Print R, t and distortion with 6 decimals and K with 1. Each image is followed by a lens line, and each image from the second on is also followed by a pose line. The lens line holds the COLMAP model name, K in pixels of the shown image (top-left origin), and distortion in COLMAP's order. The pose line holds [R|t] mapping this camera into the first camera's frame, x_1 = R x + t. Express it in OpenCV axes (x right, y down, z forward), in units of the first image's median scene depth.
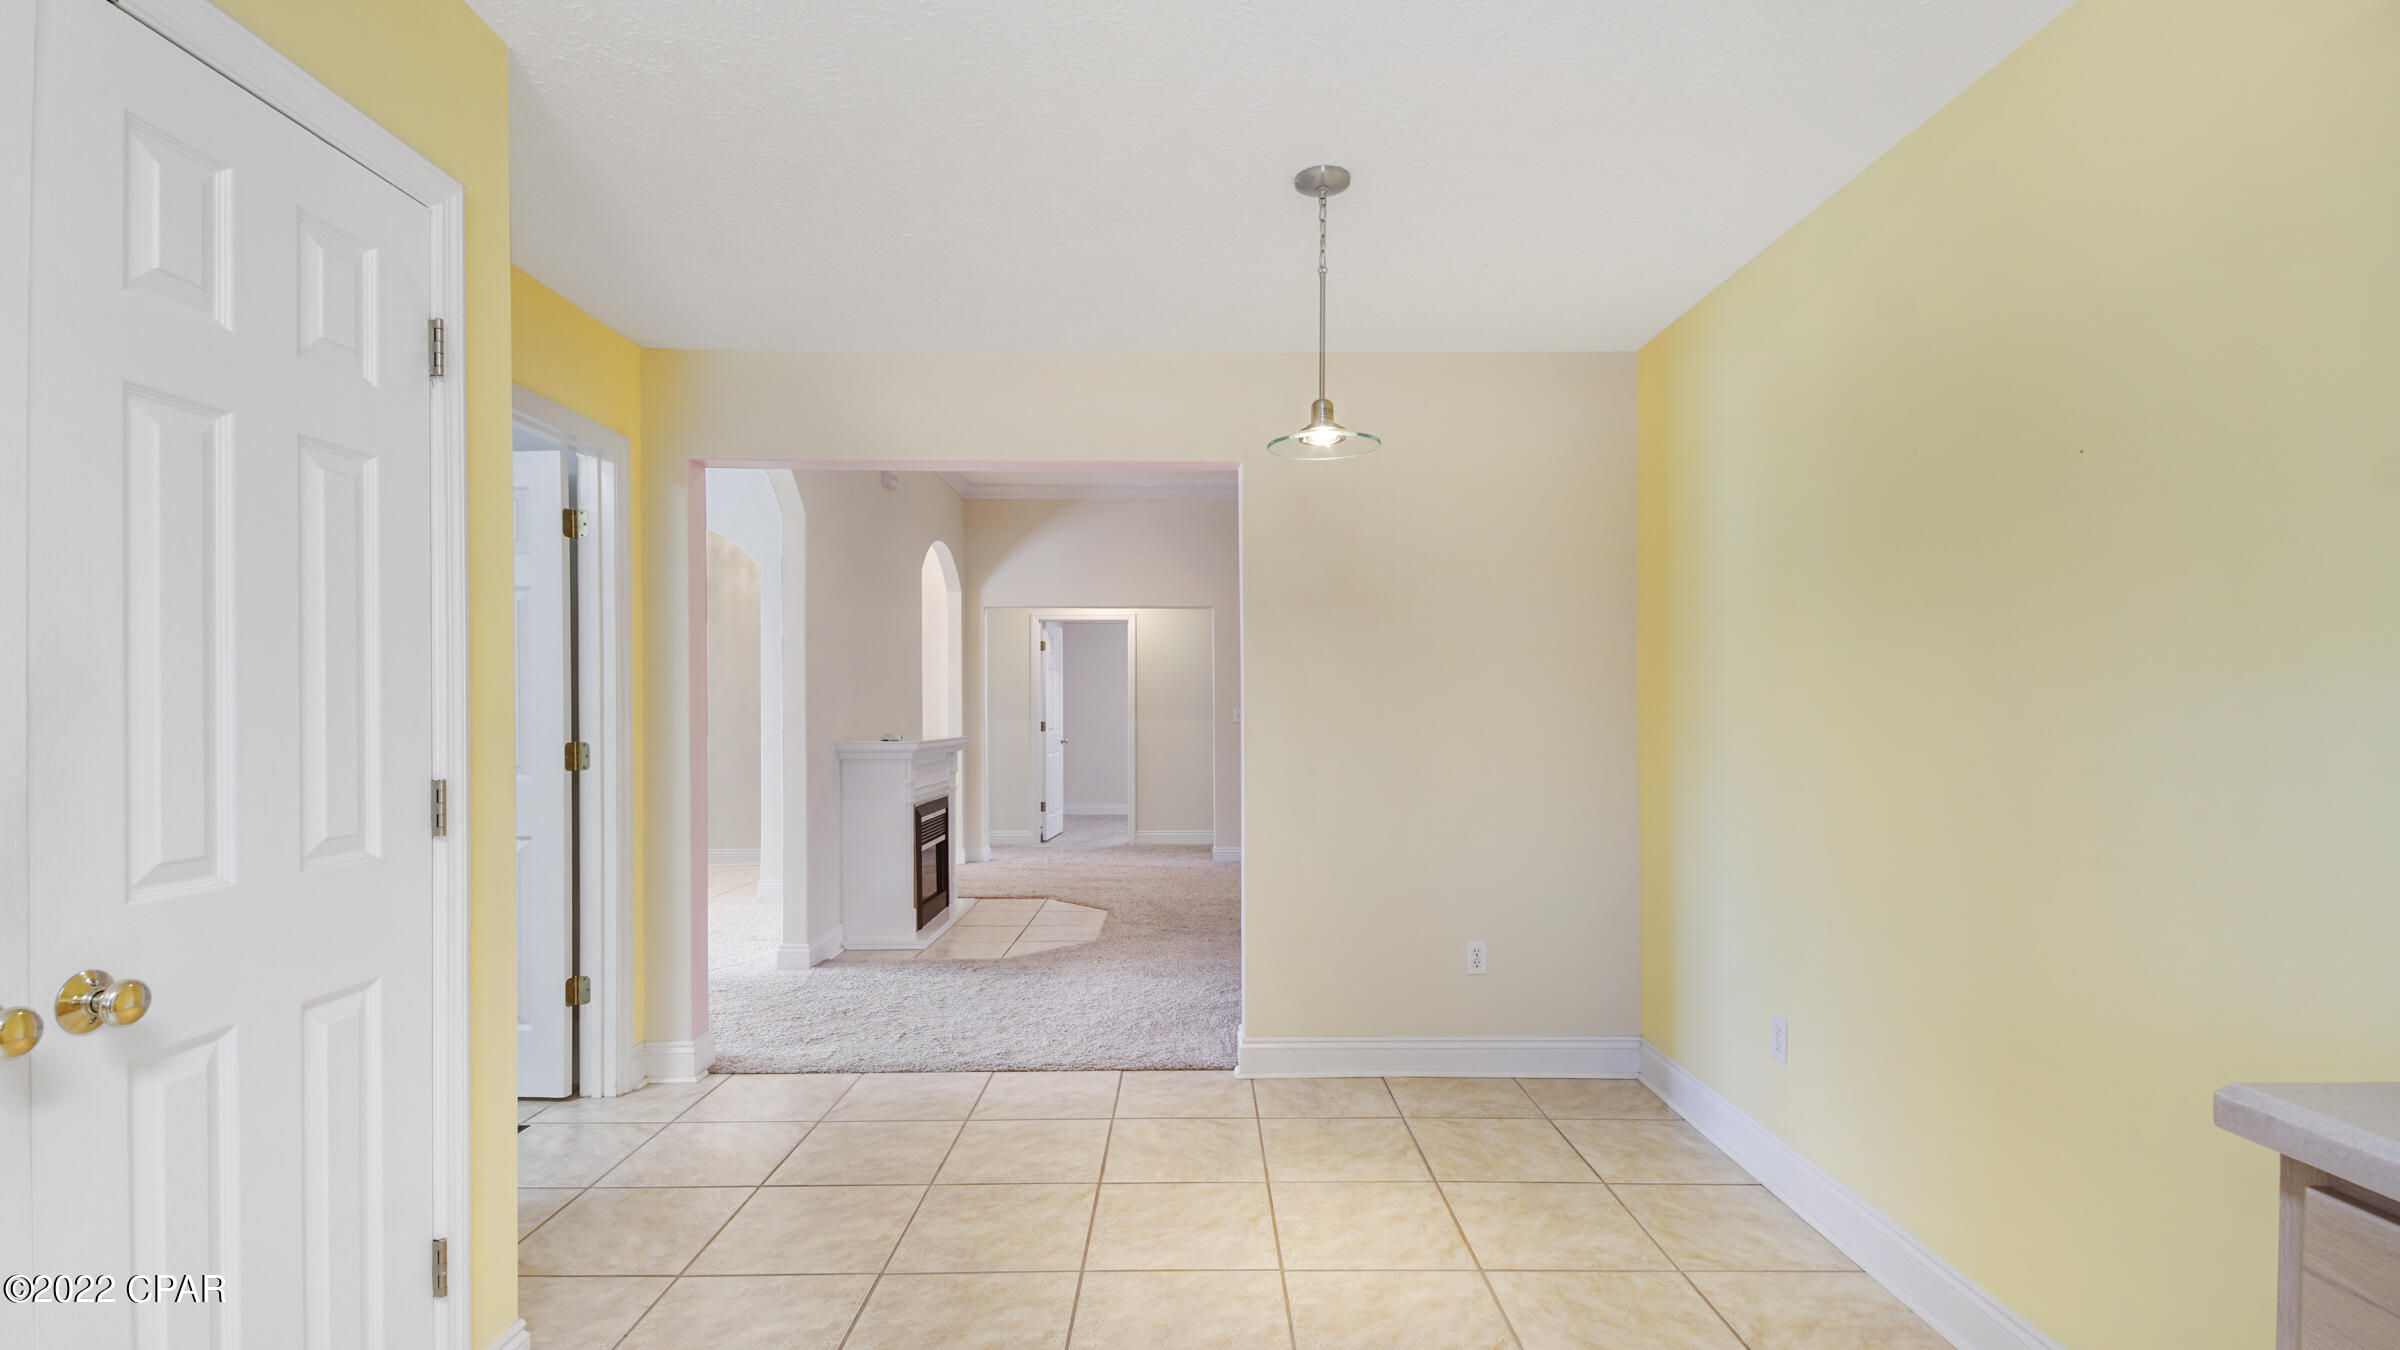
lens RADIAL K [[1062.8, 0, 1205.1], [0, 1062.8, 710.6], [0, 0, 1]] dist [0.000855, -0.000168]
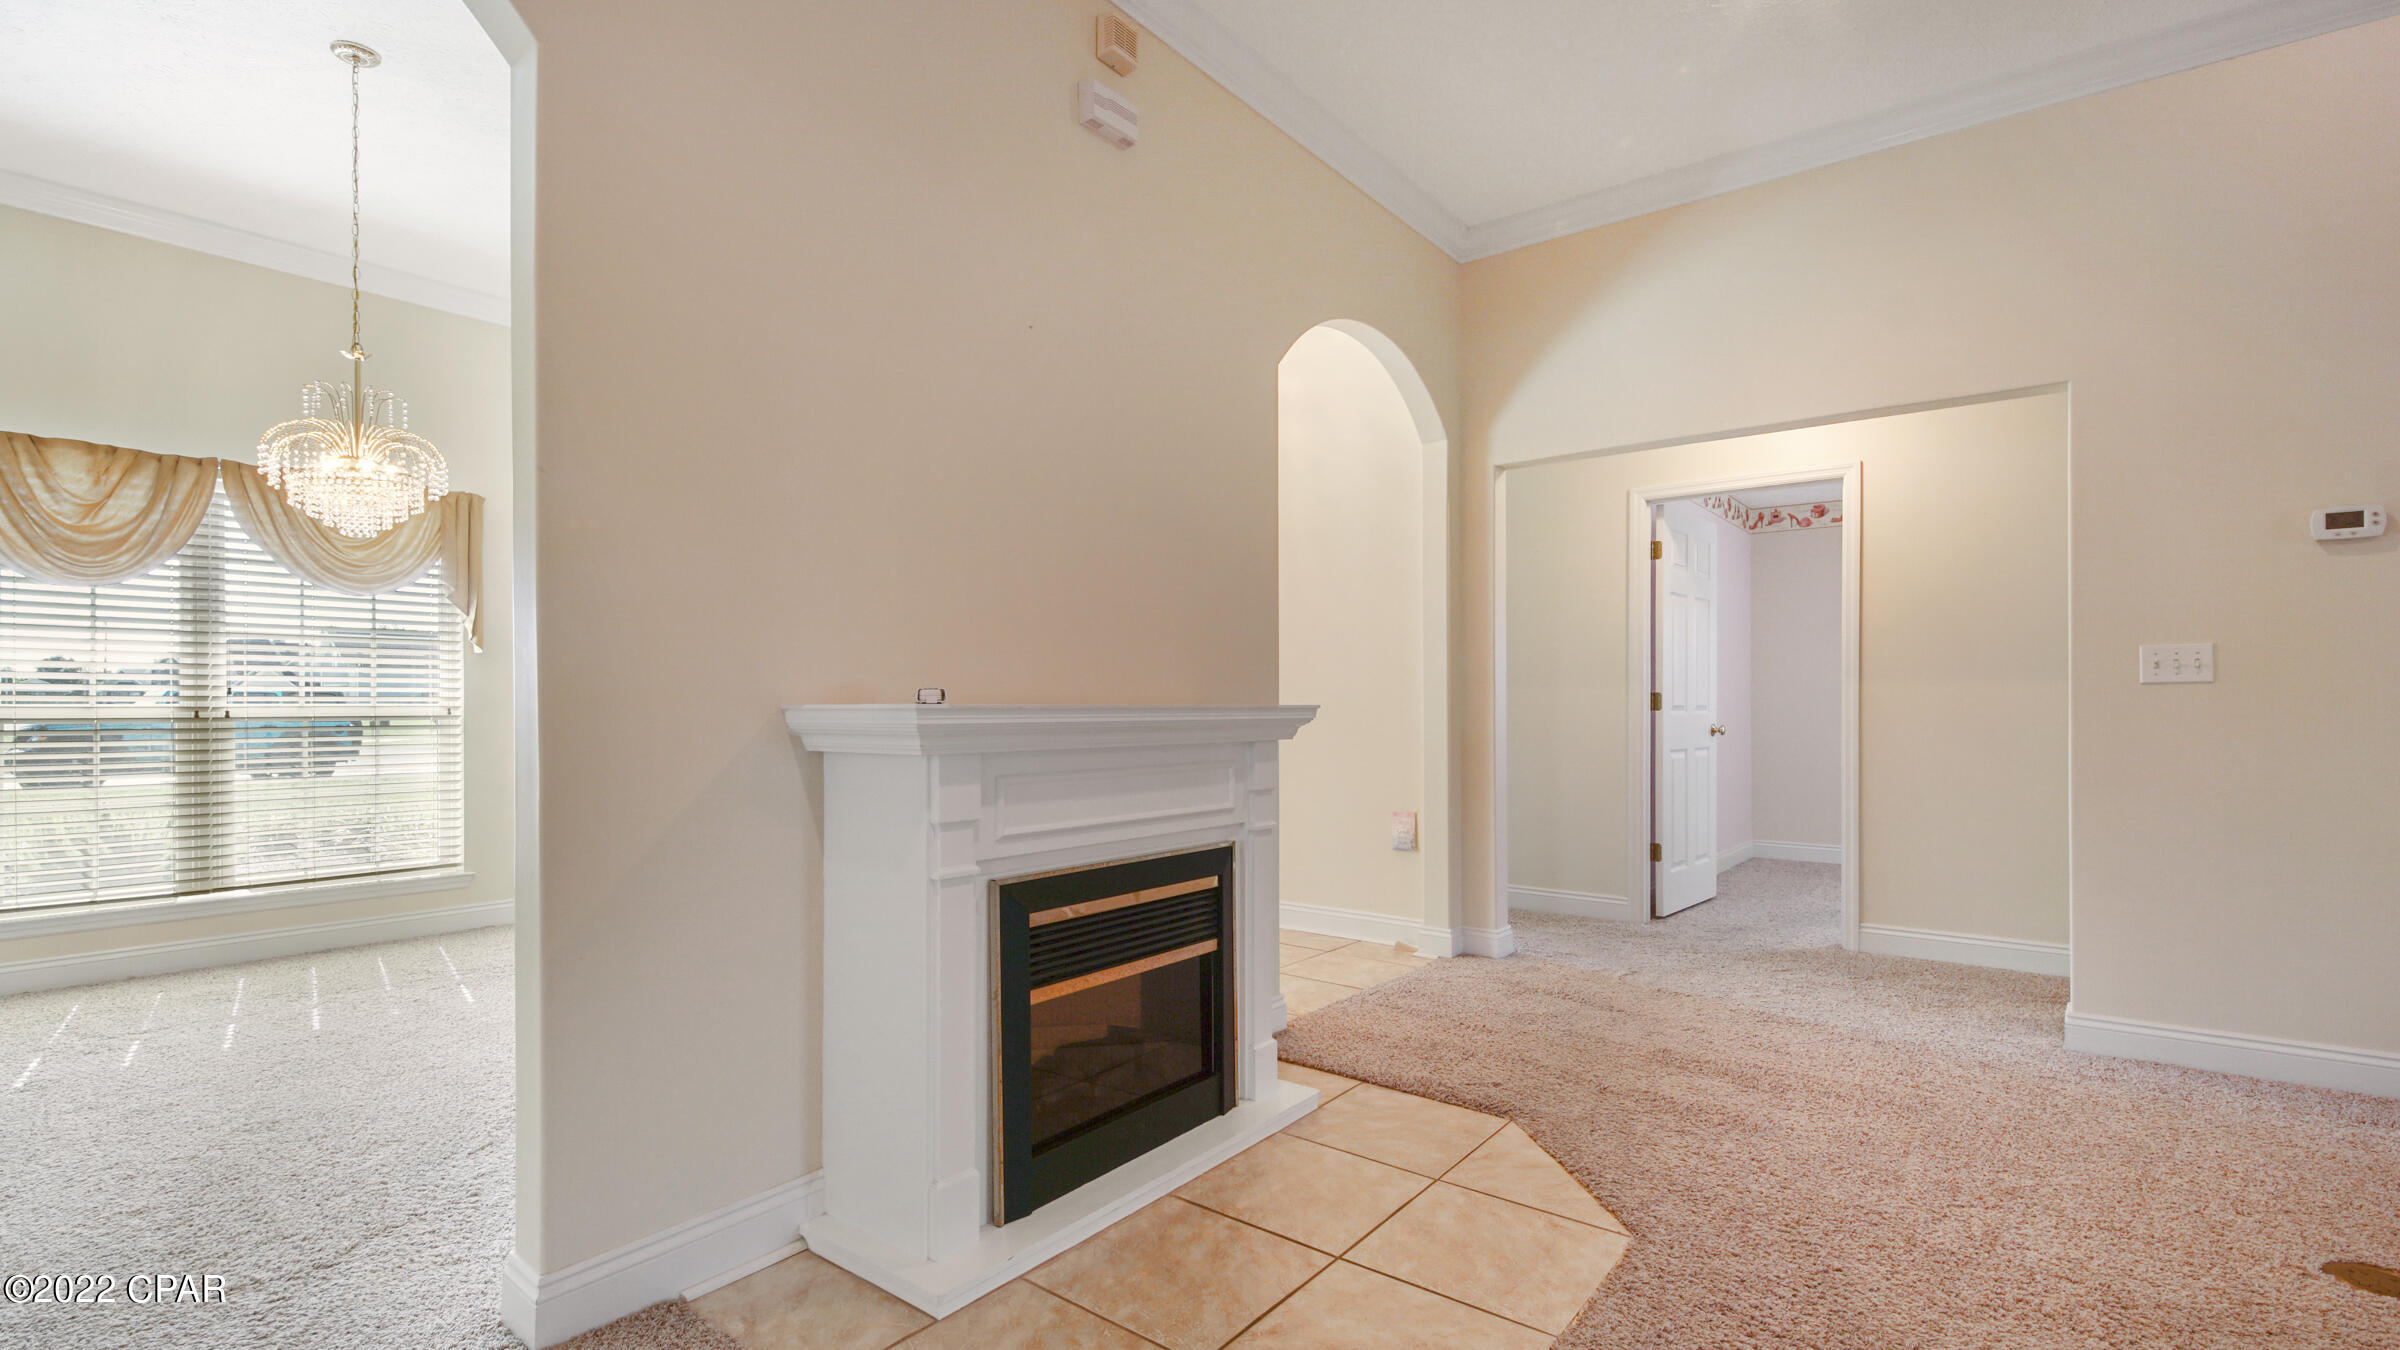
lens RADIAL K [[1062.8, 0, 1205.1], [0, 1062.8, 710.6], [0, 0, 1]] dist [0.000855, -0.000168]
pose [[0.772854, 0.006999, -0.634546, 0.011358], [-0.002287, 0.999963, 0.008244, 0.017517], [0.634580, -0.004920, 0.772841, 0.507783]]
